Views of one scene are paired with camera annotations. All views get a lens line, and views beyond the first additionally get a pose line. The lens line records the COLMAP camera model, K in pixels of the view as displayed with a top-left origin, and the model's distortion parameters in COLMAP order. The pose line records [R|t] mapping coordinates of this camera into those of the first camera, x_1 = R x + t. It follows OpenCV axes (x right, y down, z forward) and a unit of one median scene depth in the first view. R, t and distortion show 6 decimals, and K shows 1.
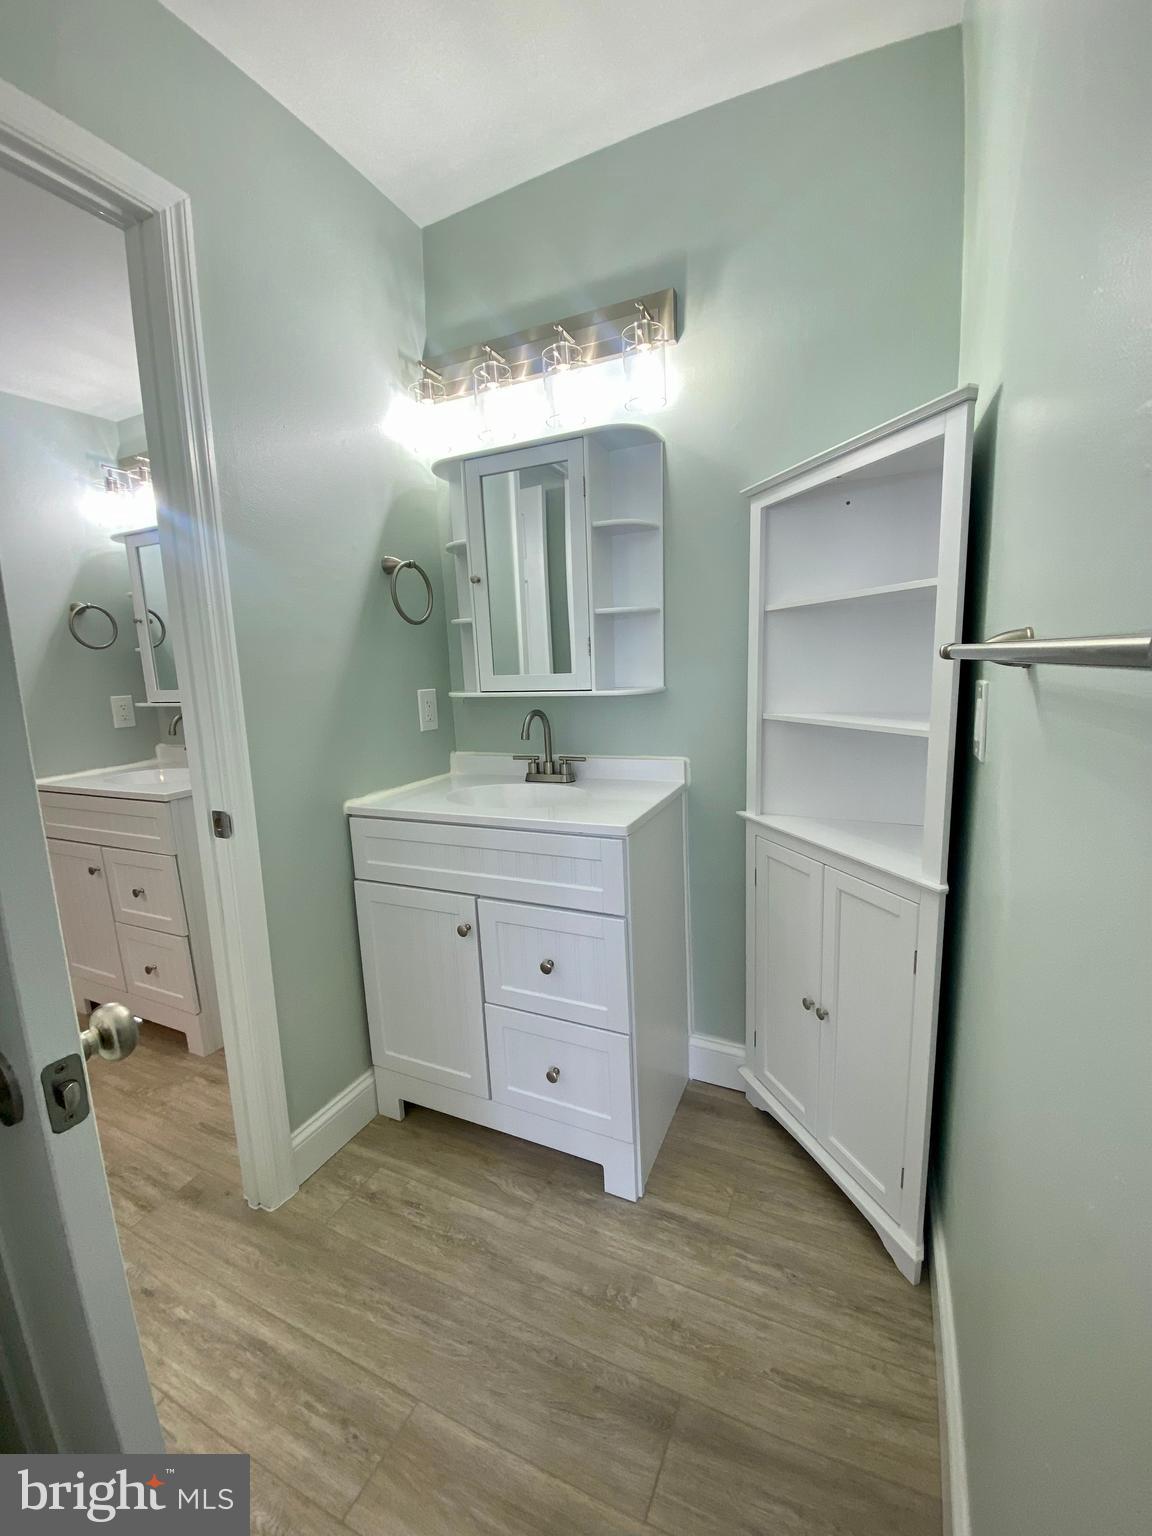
lens RADIAL K [[628.0, 0, 572.8], [0, 628.0, 763.3], [0, 0, 1]] dist [-0.000170, -0.000062]
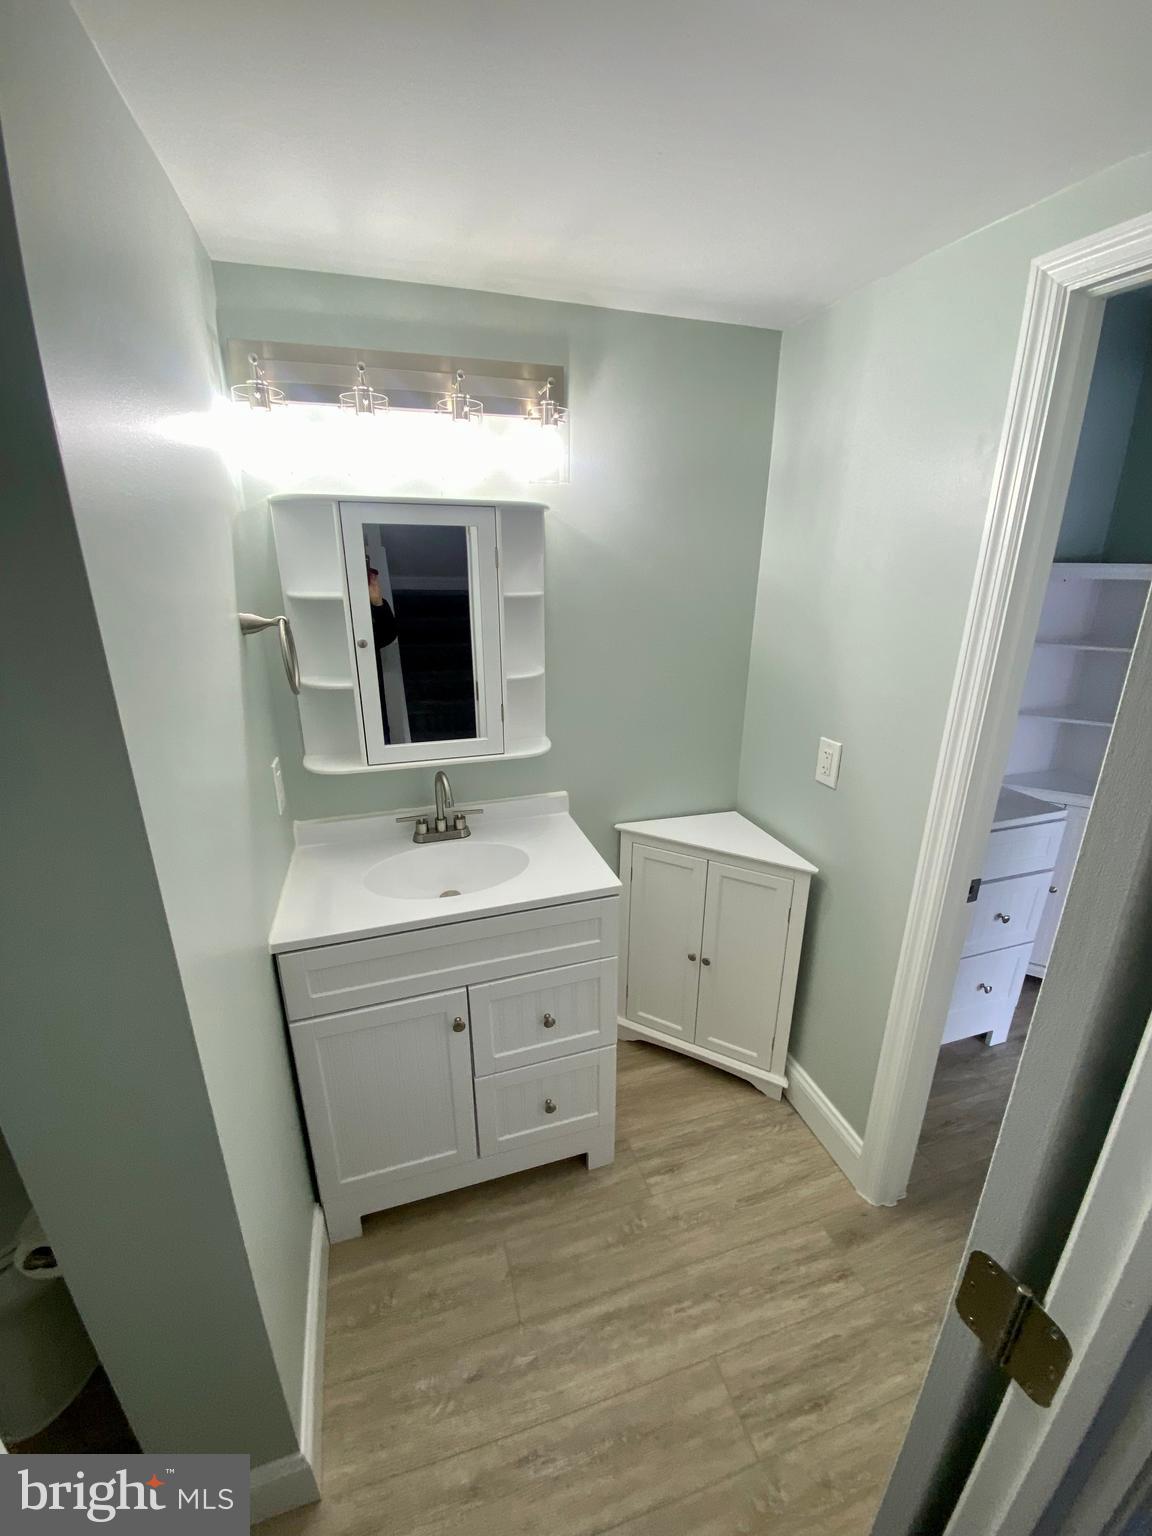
lens RADIAL K [[628.0, 0, 572.8], [0, 628.0, 763.3], [0, 0, 1]] dist [-0.000170, -0.000062]
pose [[0.736113, -0.187035, 0.650504, -0.575753], [0.098134, 0.980400, 0.170839, -0.267424], [-0.669707, -0.061920, 0.740039, 0.163067]]
